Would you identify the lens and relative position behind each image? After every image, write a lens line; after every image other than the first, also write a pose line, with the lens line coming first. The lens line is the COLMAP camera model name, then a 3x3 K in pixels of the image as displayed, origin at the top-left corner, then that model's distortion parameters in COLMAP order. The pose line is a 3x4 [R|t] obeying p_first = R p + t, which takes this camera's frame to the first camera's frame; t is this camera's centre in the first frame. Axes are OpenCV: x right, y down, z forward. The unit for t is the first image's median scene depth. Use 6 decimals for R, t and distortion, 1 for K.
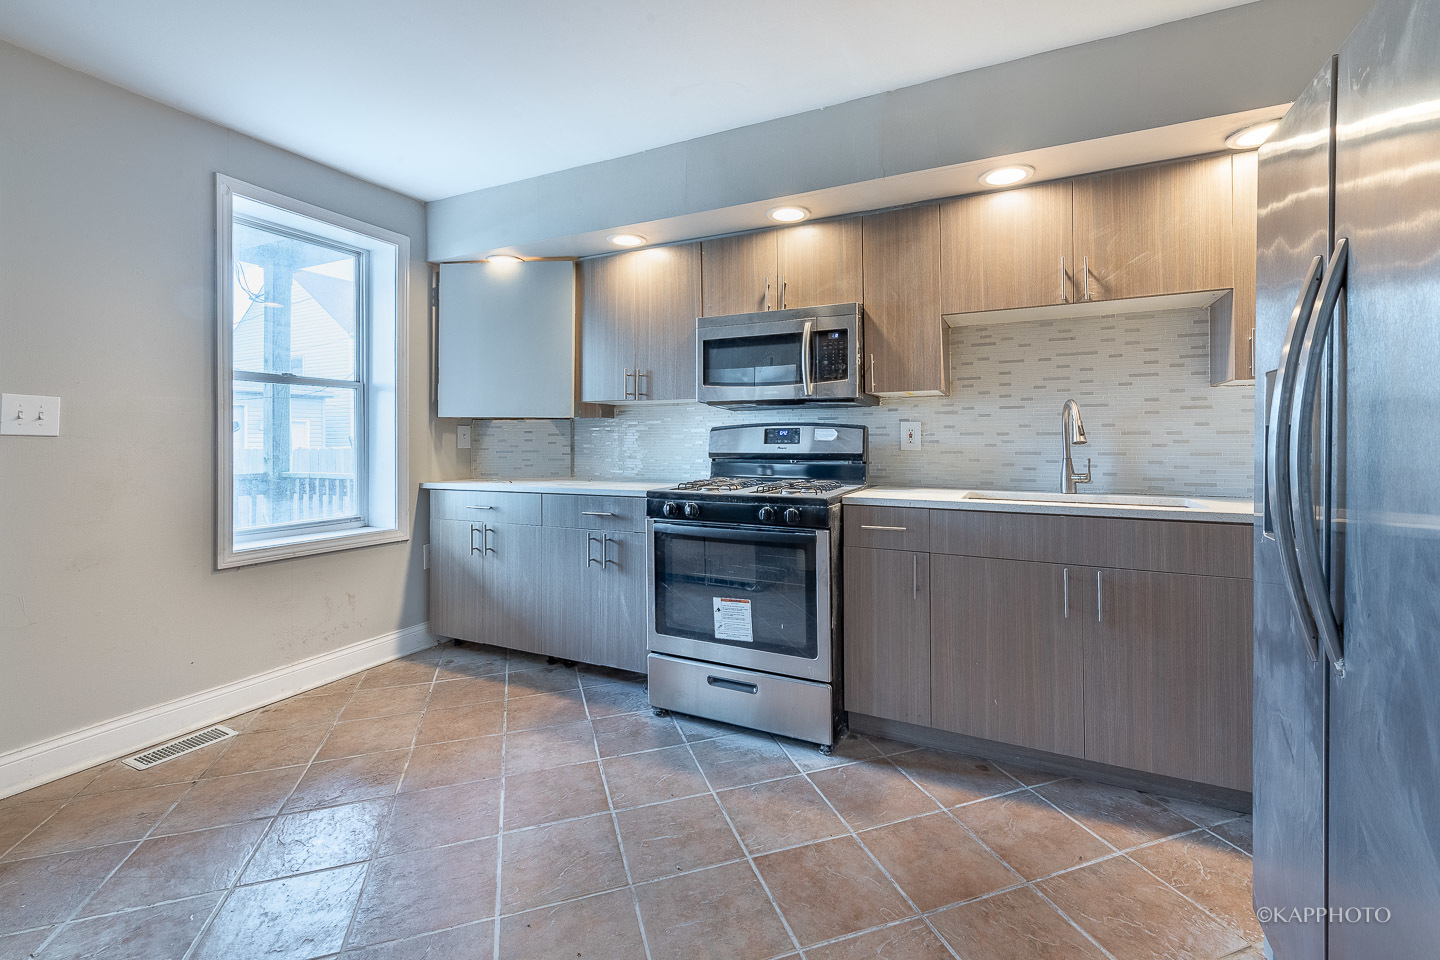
lens RADIAL K [[612.8, 0, 729.4], [0, 612.8, 441.2], [0, 0, 1]] dist [0.003424, 0.000046]
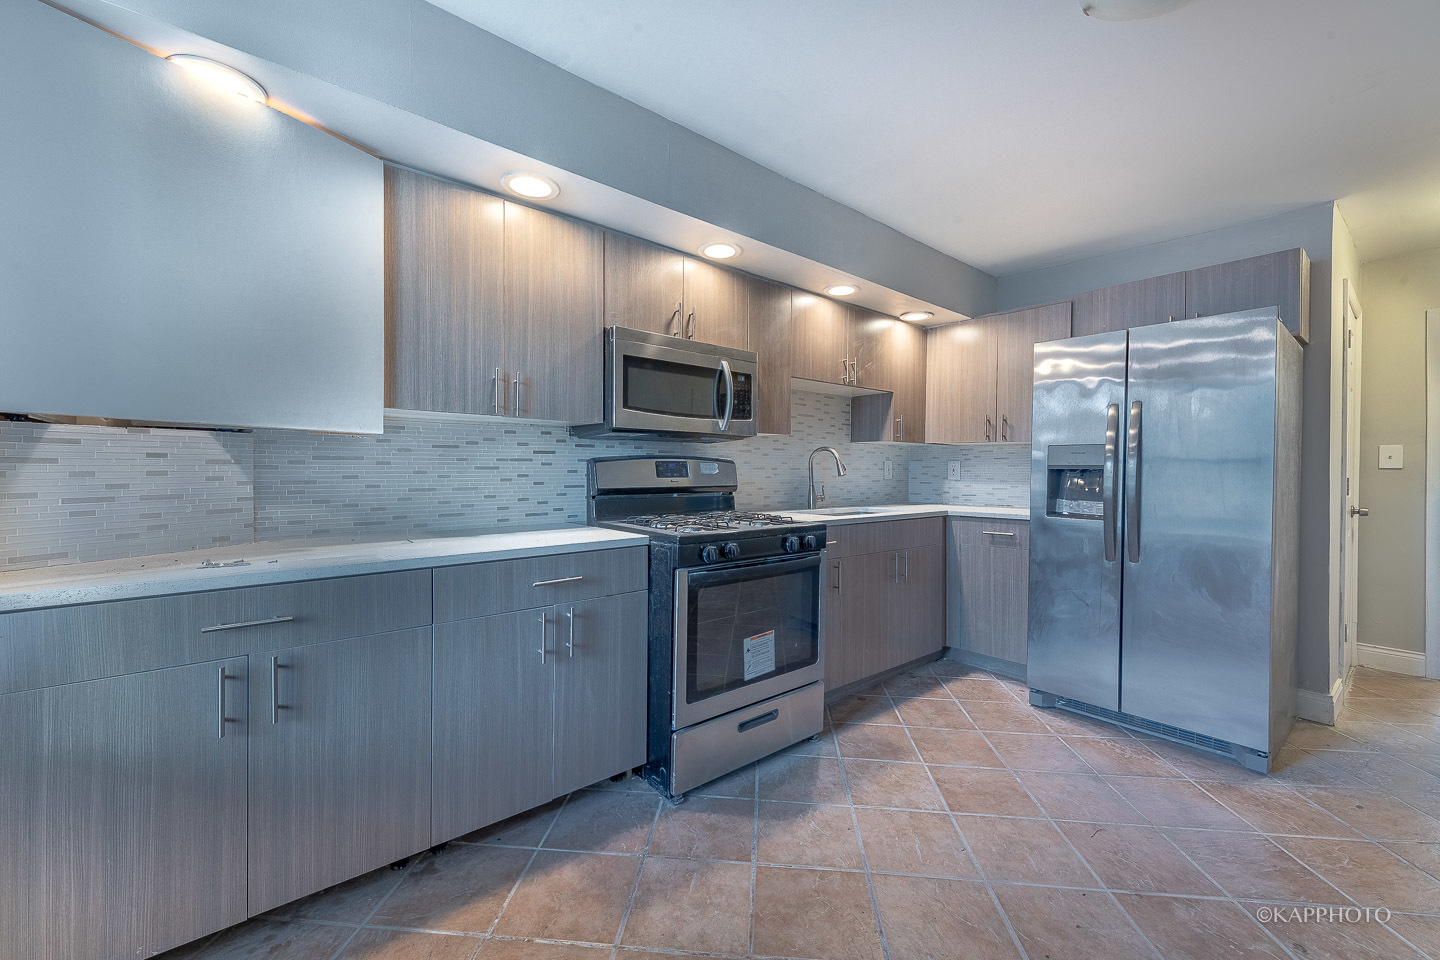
lens RADIAL K [[574.6, 0, 712.8], [0, 574.6, 479.4], [0, 0, 1]] dist [0.015704, -0.004087]
pose [[0.410967, -0.013184, 0.911555, -0.751548], [-0.005289, 0.999844, 0.016845, -0.008181], [-0.911635, -0.011744, 0.410833, 0.592232]]
